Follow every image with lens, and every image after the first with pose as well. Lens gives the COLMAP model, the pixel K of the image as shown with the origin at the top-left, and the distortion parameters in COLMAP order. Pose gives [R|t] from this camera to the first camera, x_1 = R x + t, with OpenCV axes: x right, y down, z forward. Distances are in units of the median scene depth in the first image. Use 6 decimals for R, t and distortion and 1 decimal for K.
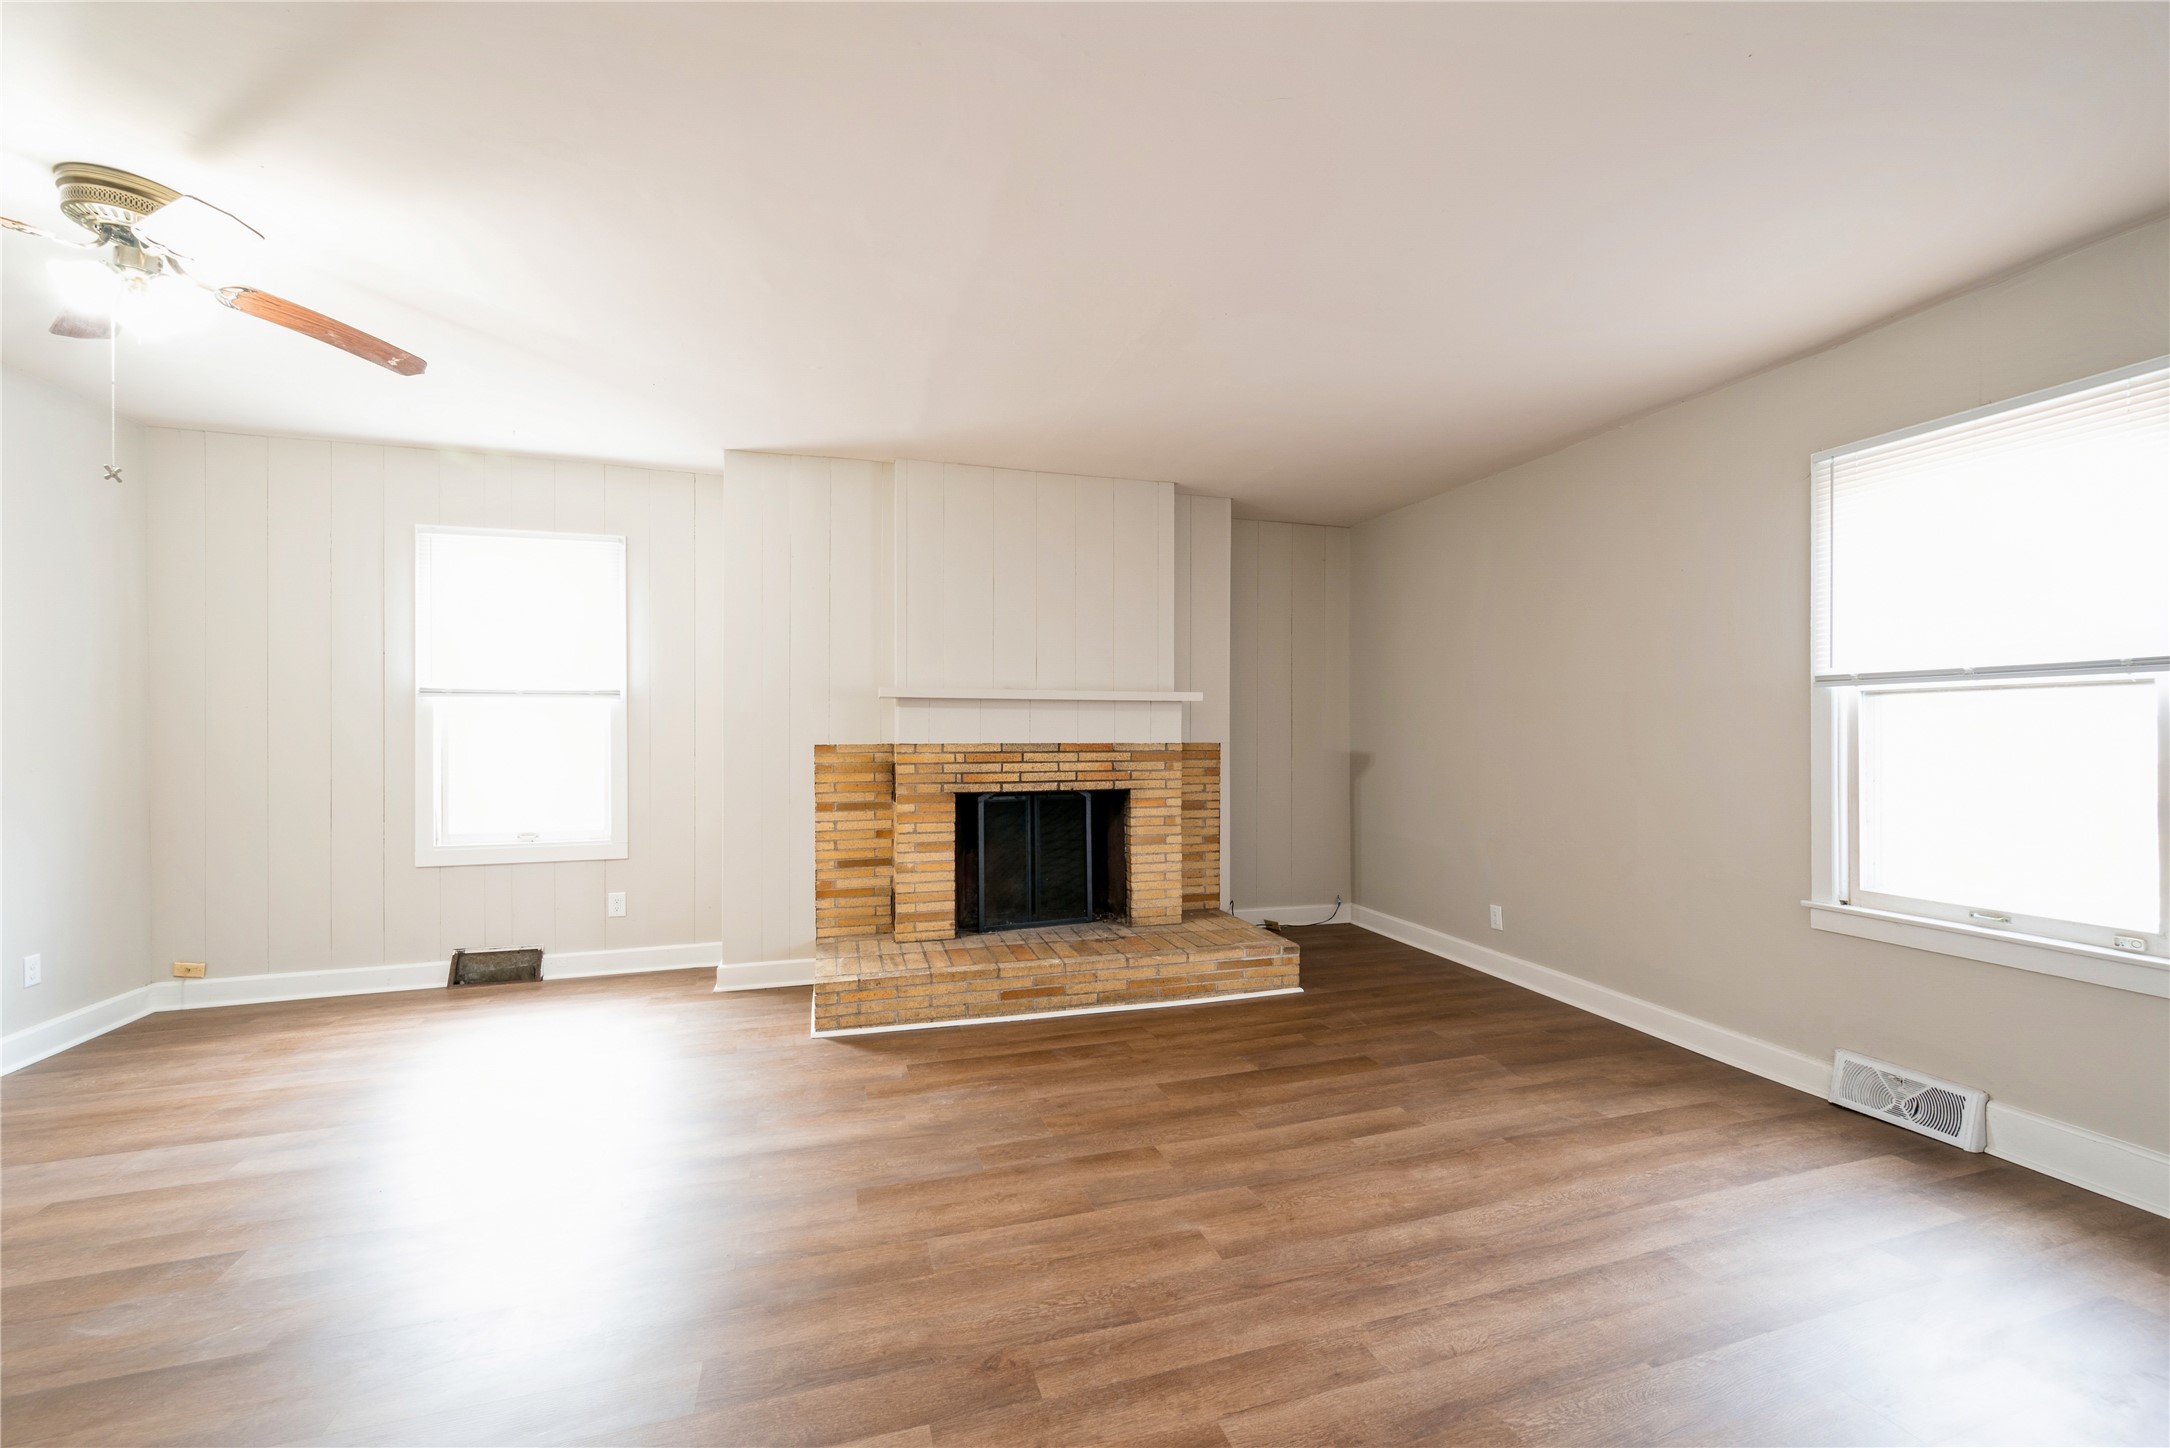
lens RADIAL K [[855.4, 0, 1084.1], [0, 855.4, 734.1], [0, 0, 1]] dist [-0.000572, -0.000006]
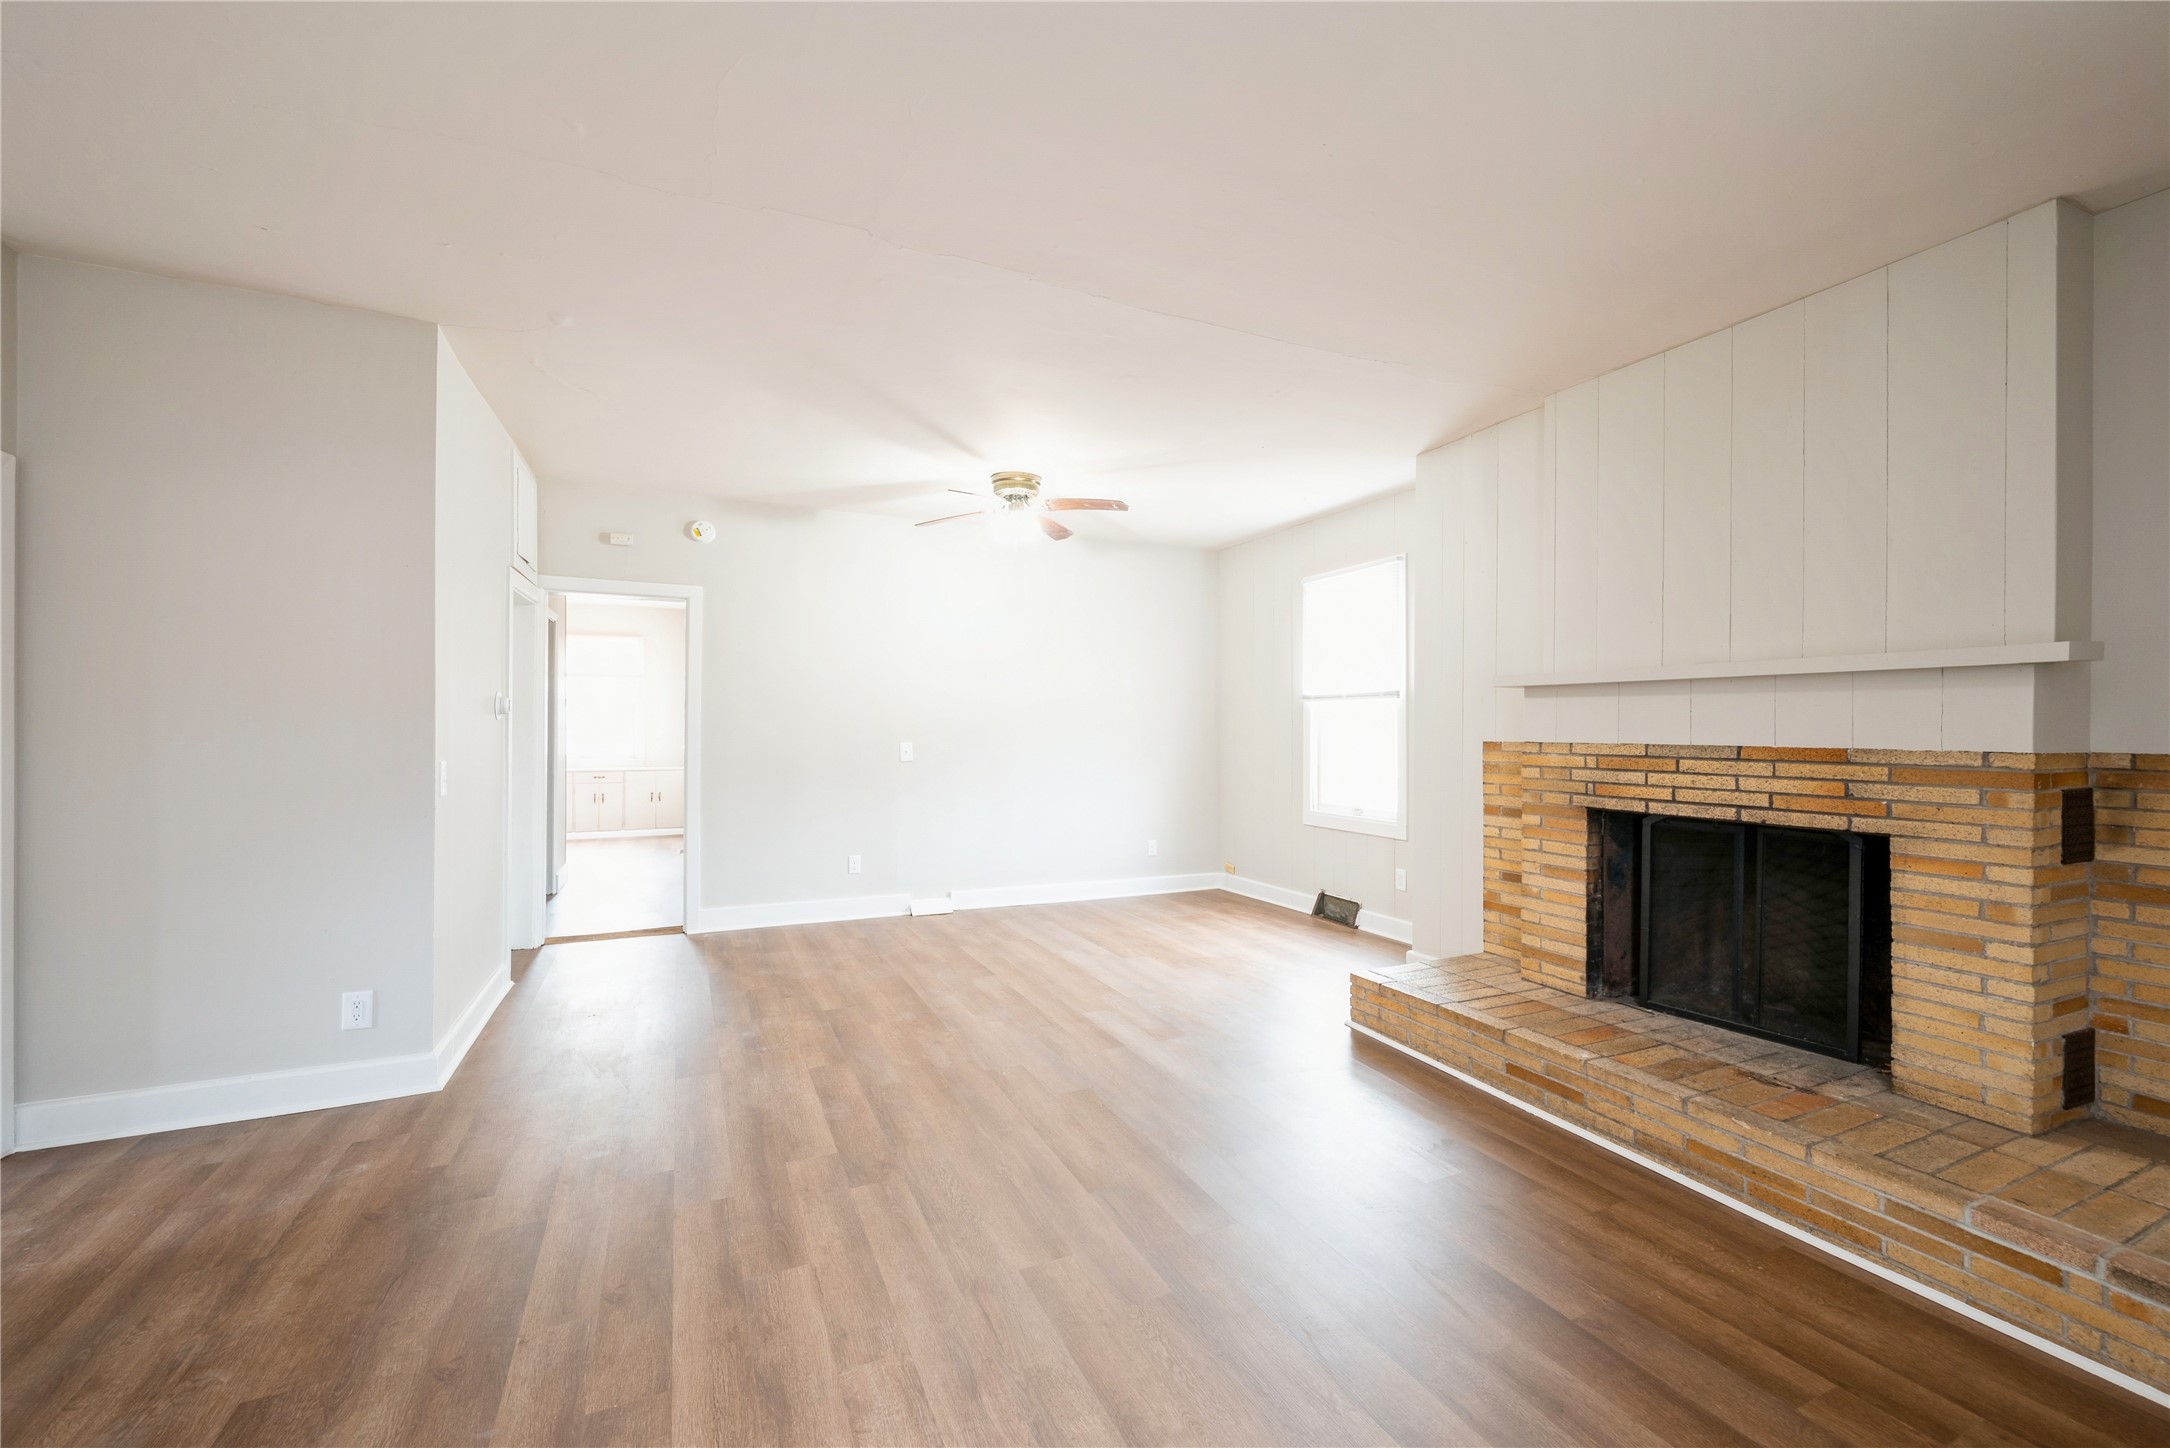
lens RADIAL K [[855.4, 0, 1086.9], [0, 855.4, 723.5], [0, 0, 1]] dist [-0.000572, -0.000006]
pose [[0.144049, -0.002737, -0.989567, 0.539467], [-0.006580, 0.999971, -0.003724, -0.000613], [0.989549, 0.007048, 0.144027, 0.443996]]
